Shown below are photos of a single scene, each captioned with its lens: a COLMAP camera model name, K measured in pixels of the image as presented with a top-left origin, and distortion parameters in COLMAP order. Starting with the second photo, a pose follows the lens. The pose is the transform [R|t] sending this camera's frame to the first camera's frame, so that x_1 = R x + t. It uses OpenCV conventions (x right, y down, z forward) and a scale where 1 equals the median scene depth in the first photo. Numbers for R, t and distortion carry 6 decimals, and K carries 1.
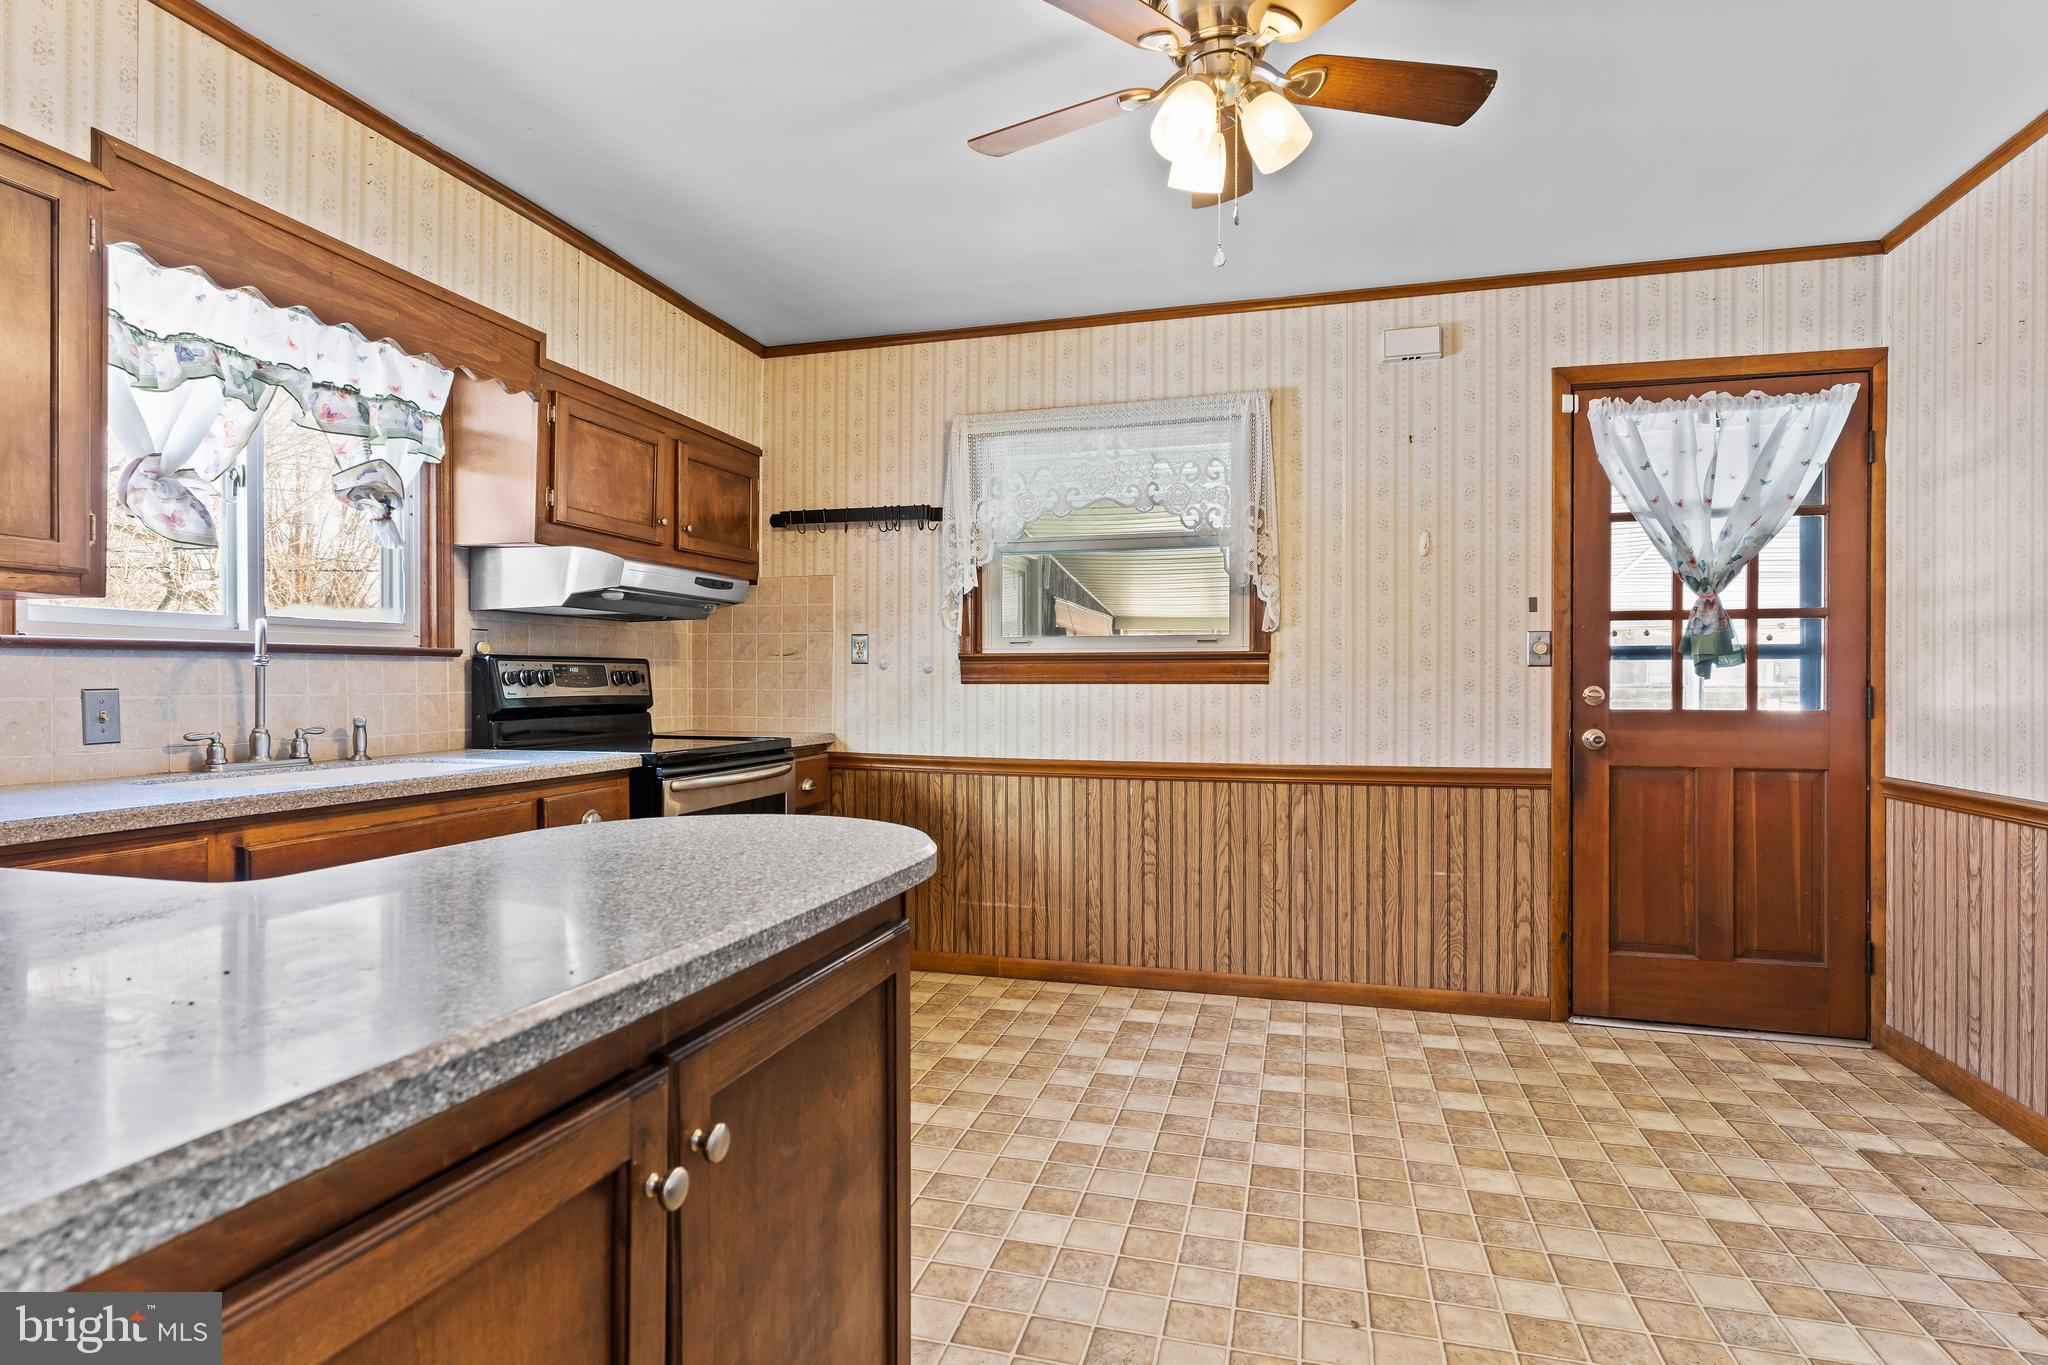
lens RADIAL K [[1051.5, 0, 1017.0], [0, 1051.5, 688.0], [0, 0, 1]] dist [-0.007465, 0.003111]
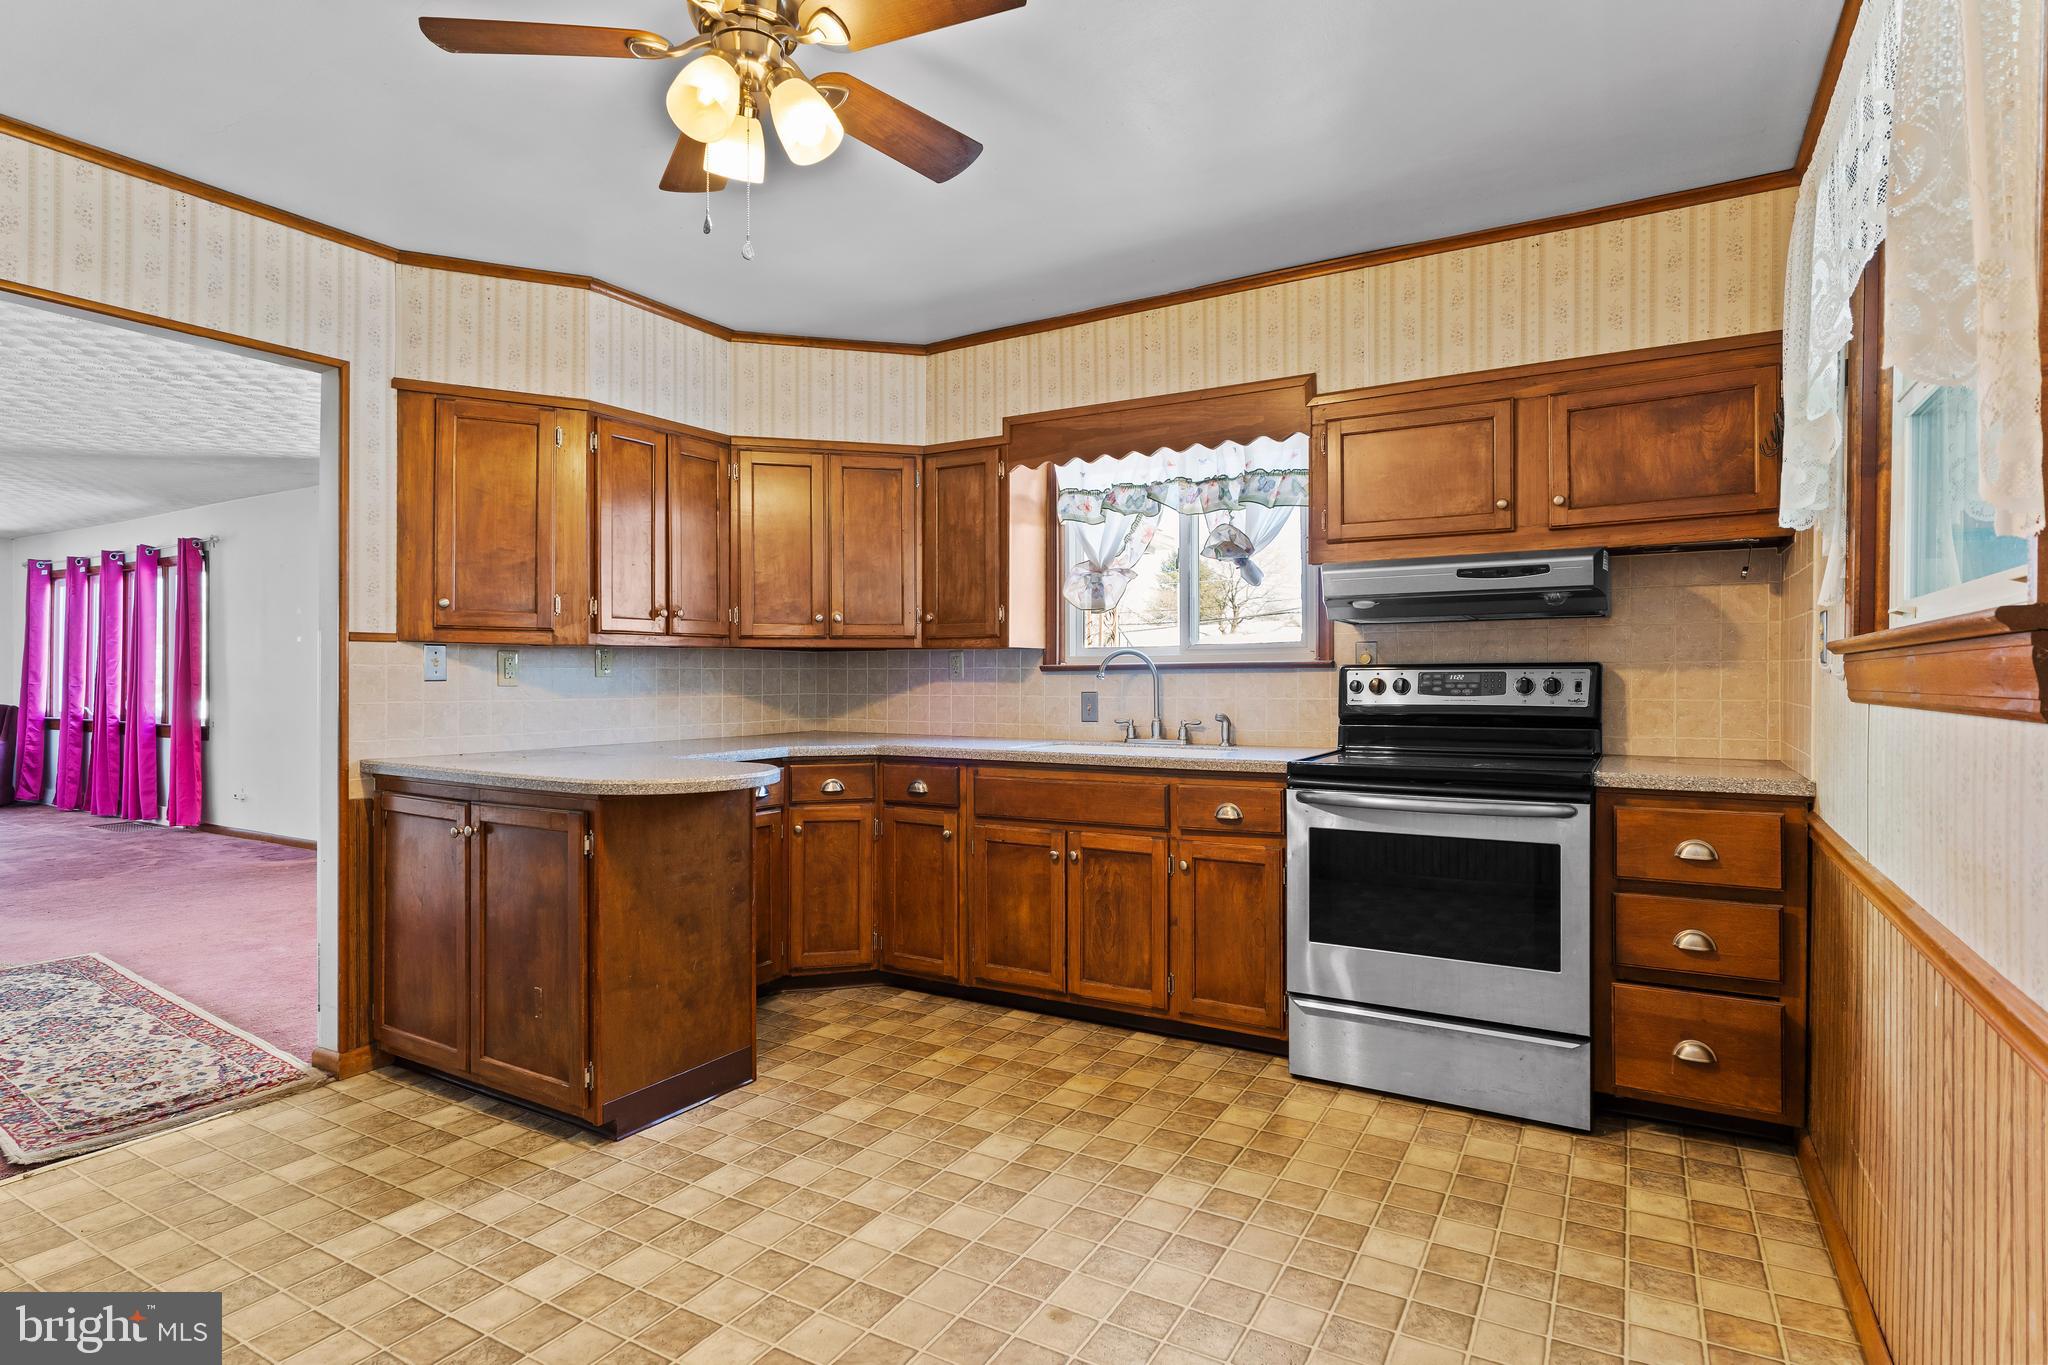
lens RADIAL K [[1051.5, 0, 1015.8], [0, 1051.5, 680.4], [0, 0, 1]] dist [-0.007465, 0.003111]
pose [[-0.257093, 0.003821, -0.966379, 0.708993], [-0.003617, 0.999981, 0.004916, -0.020827], [0.966380, 0.004759, -0.257074, 1.004403]]
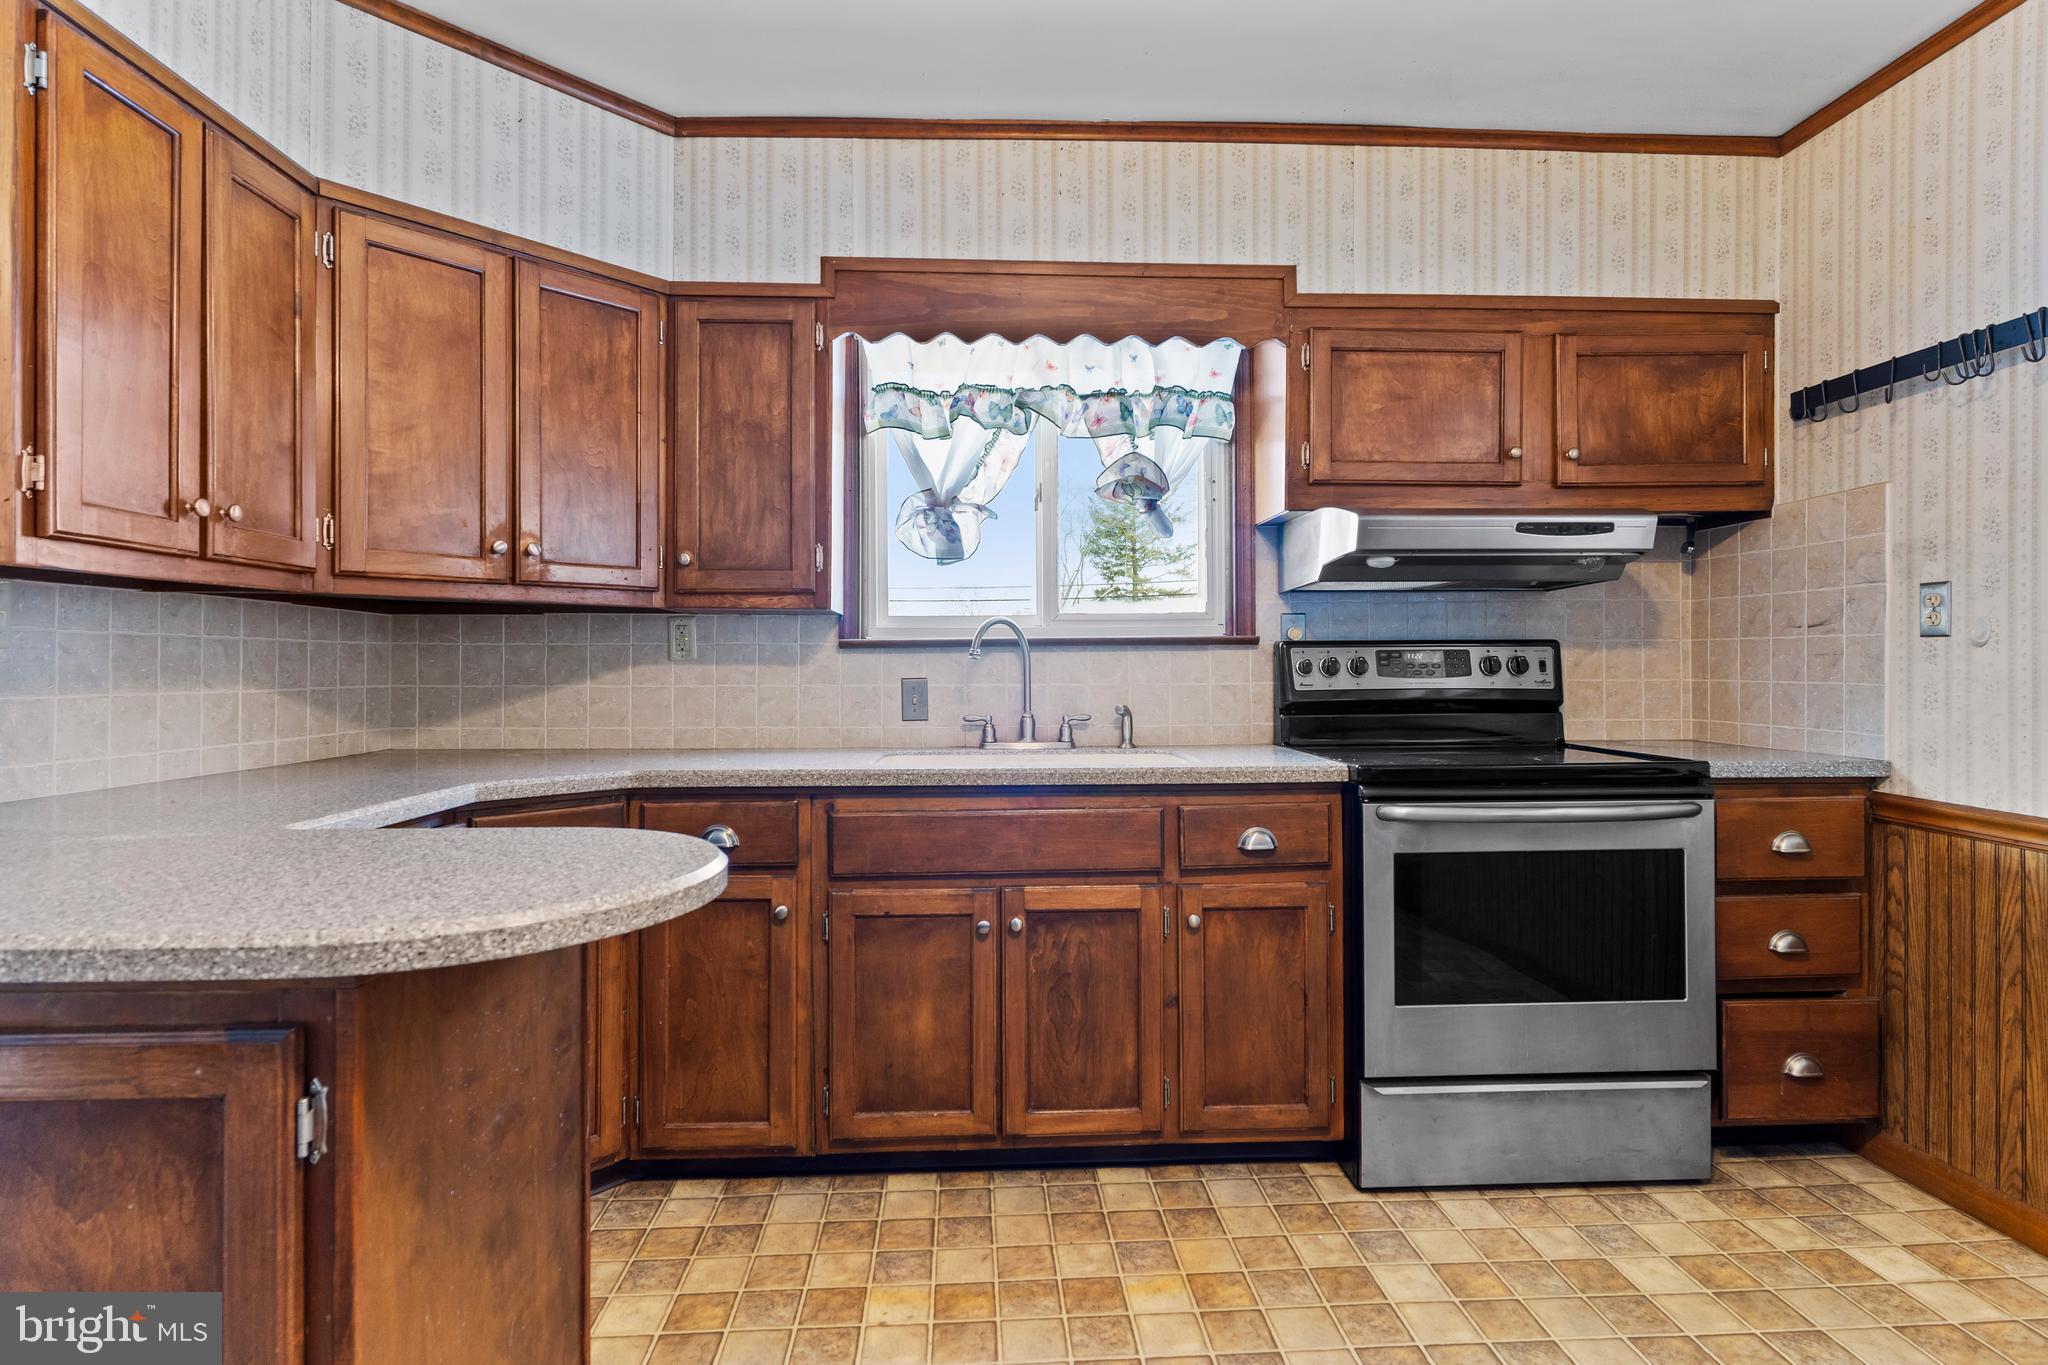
lens RADIAL K [[1051.5, 0, 1023.3], [0, 1051.5, 664.3], [0, 0, 1]] dist [-0.007465, 0.003111]
pose [[0.316990, -0.005113, -0.948415, 0.298167], [-0.002476, 0.999978, -0.006219, -0.006191], [0.948426, 0.004320, 0.316970, 0.531509]]
